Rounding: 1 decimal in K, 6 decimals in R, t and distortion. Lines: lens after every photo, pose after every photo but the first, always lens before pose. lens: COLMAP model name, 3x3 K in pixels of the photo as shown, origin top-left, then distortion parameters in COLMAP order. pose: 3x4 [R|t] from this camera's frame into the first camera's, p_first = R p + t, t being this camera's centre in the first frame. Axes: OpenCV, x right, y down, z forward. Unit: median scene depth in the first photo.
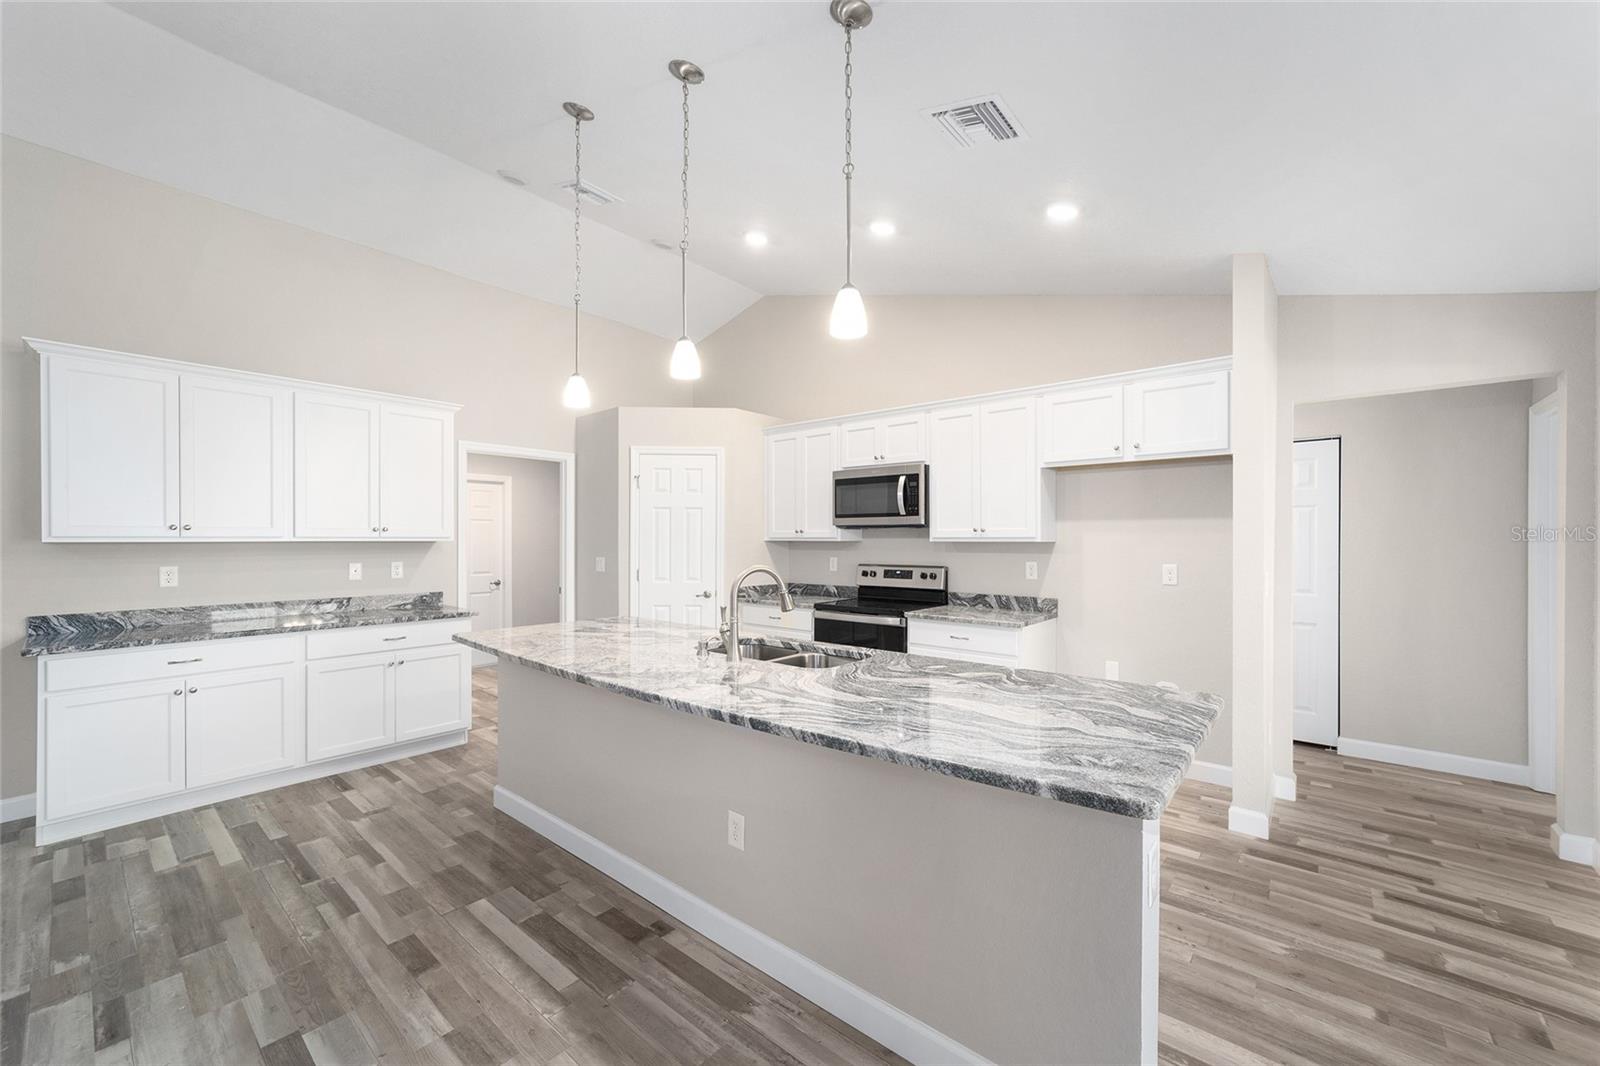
lens RADIAL K [[622.9, 0, 799.1], [0, 622.9, 538.3], [0, 0, 1]] dist [-0.018229, 0.009612]
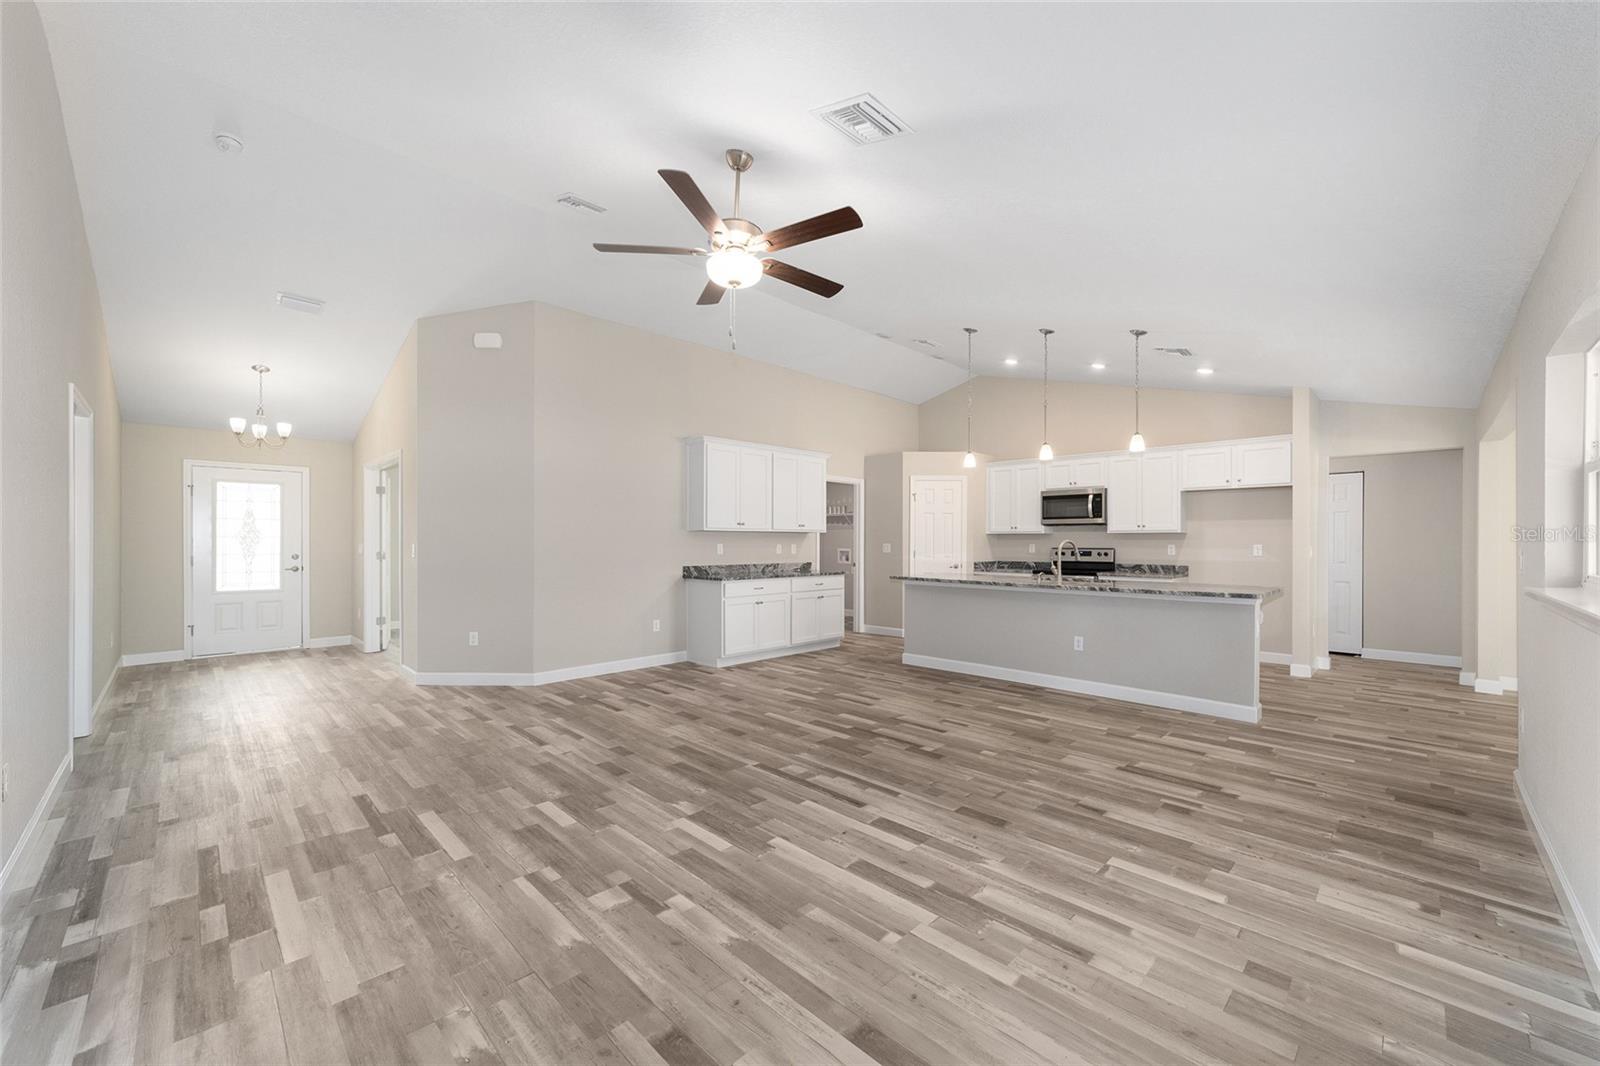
lens RADIAL K [[622.9, 0, 799.1], [0, 622.9, 538.3], [0, 0, 1]] dist [-0.018229, 0.009612]
pose [[0.996203, 0.002361, -0.087031, -0.514148], [-0.002722, 0.999988, -0.004033, 0.030387], [0.087020, 0.004255, 0.996197, -0.814115]]
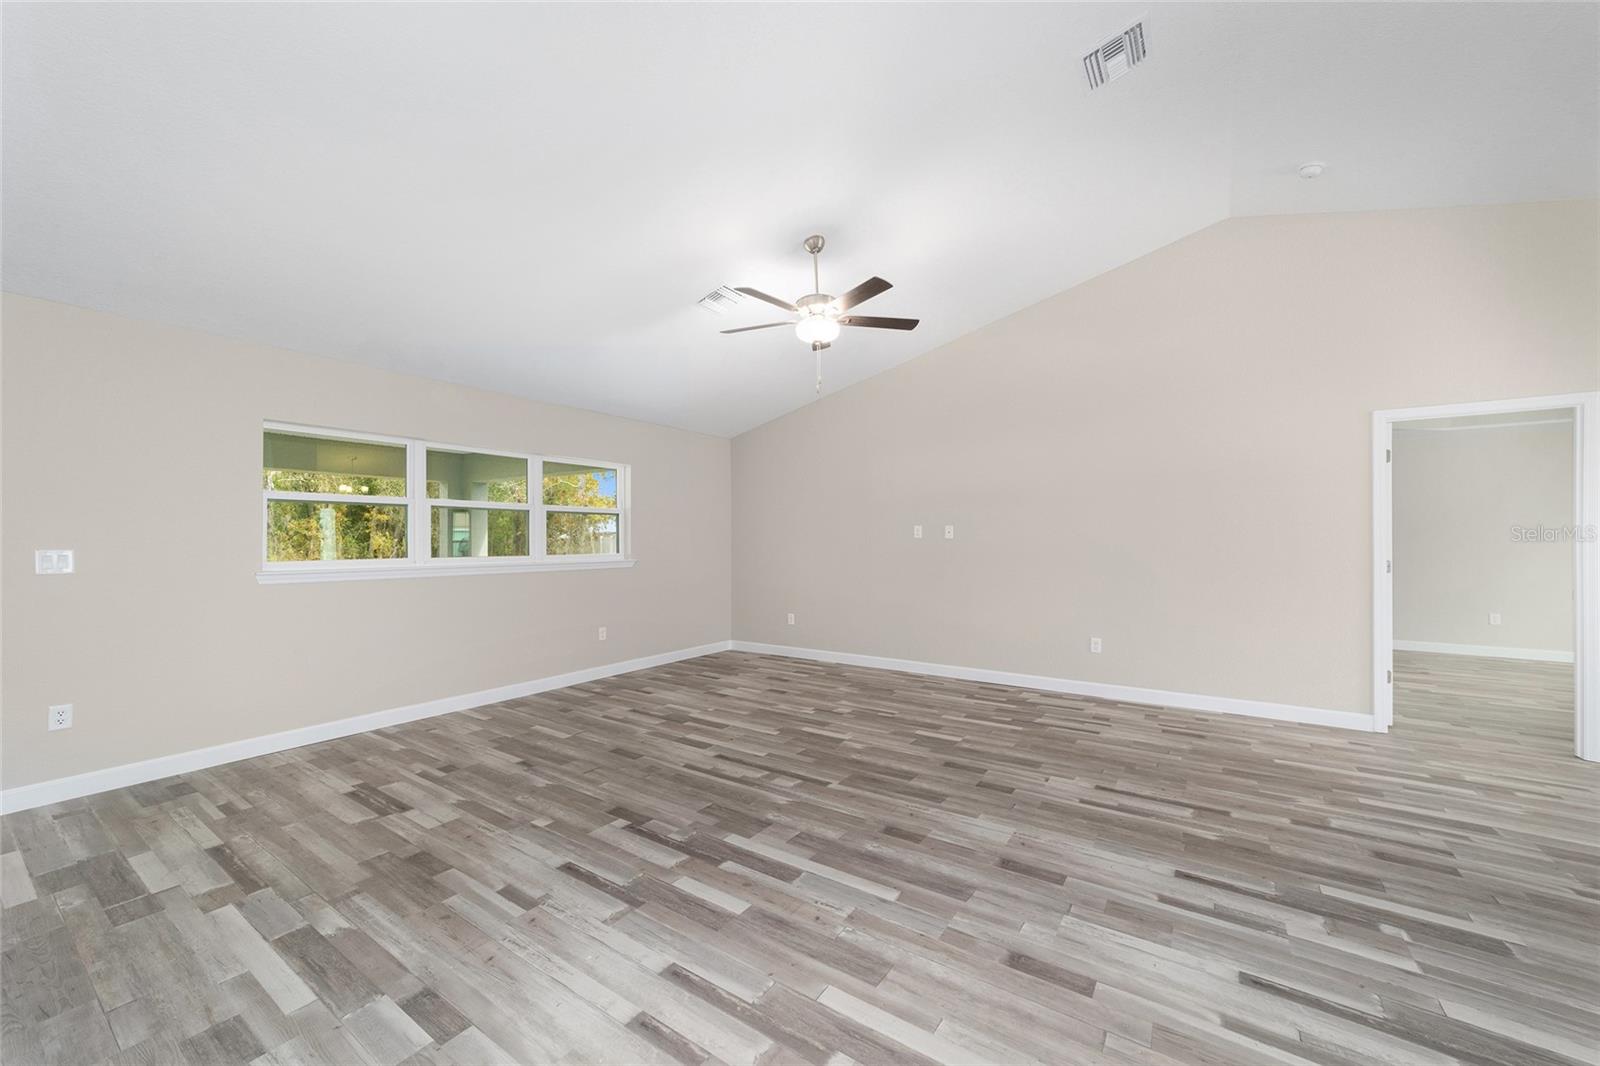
lens RADIAL K [[612.8, 0, 800.8], [0, 612.8, 539.5], [0, 0, 1]] dist [-0.016623, 0.009012]
pose [[-0.994610, 0.001712, -0.103672, -0.531560], [0.001922, 0.999996, -0.001928, 0.030332], [0.103668, -0.002117, -0.994610, 0.828074]]
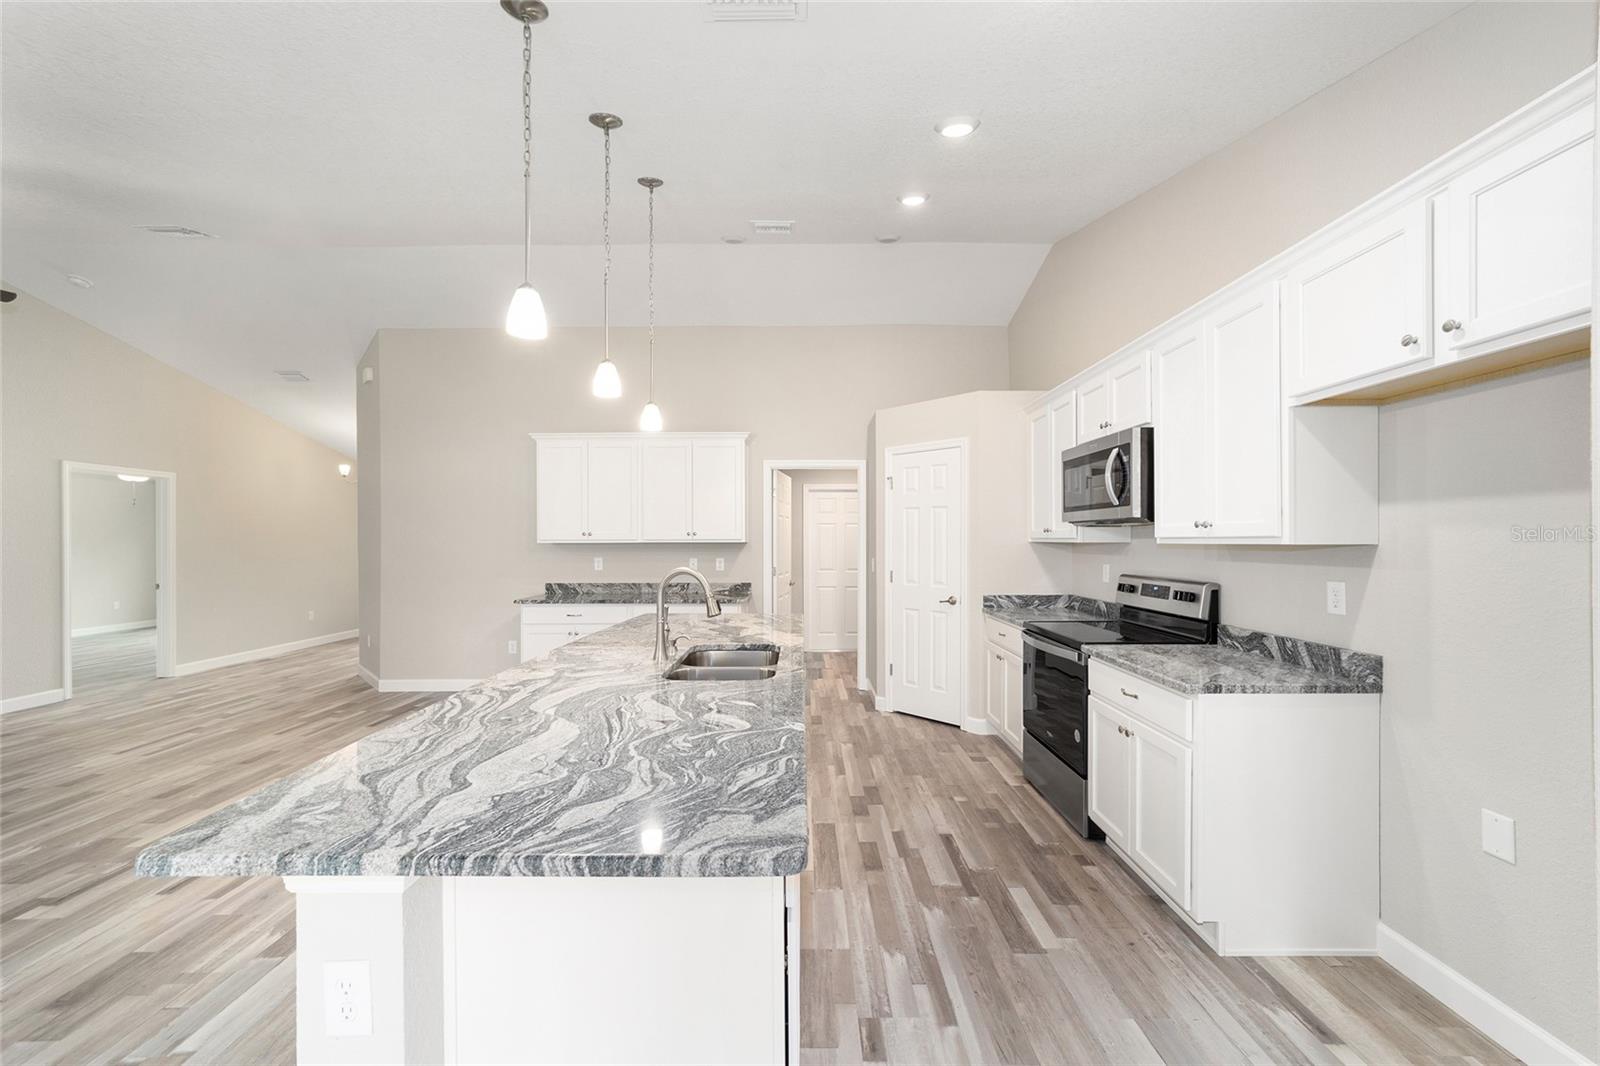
lens RADIAL K [[612.8, 0, 800.8], [0, 612.8, 539.5], [0, 0, 1]] dist [-0.016623, 0.009012]
pose [[0.642254, -0.002626, -0.766488, 0.492024], [0.004121, 0.999992, 0.000027, -0.000748], [0.766481, -0.003176, 0.642259, 0.316457]]
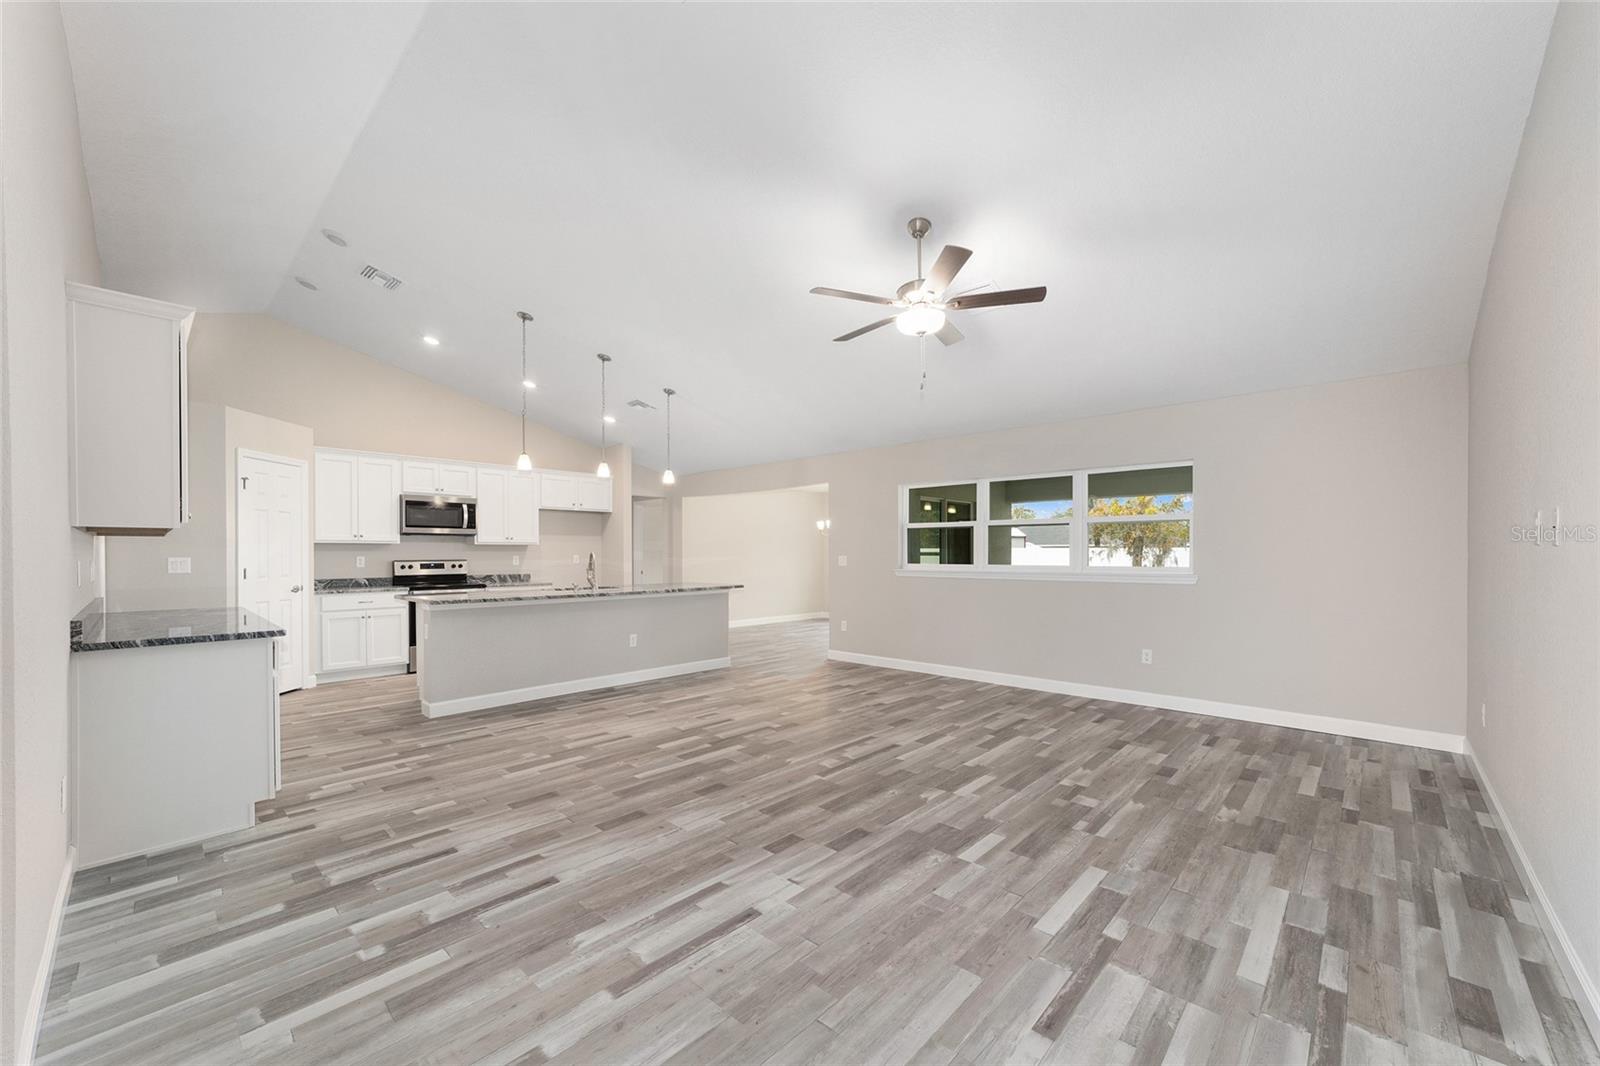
lens RADIAL K [[624.1, 0, 805.6], [0, 624.1, 555.0], [0, 0, 1]] dist [-0.016711, 0.009712]
pose [[0.045872, -0.002834, 0.998943, -1.523031], [0.000303, 0.999996, 0.002823, 0.031165], [-0.998947, 0.000173, 0.045873, 0.029279]]
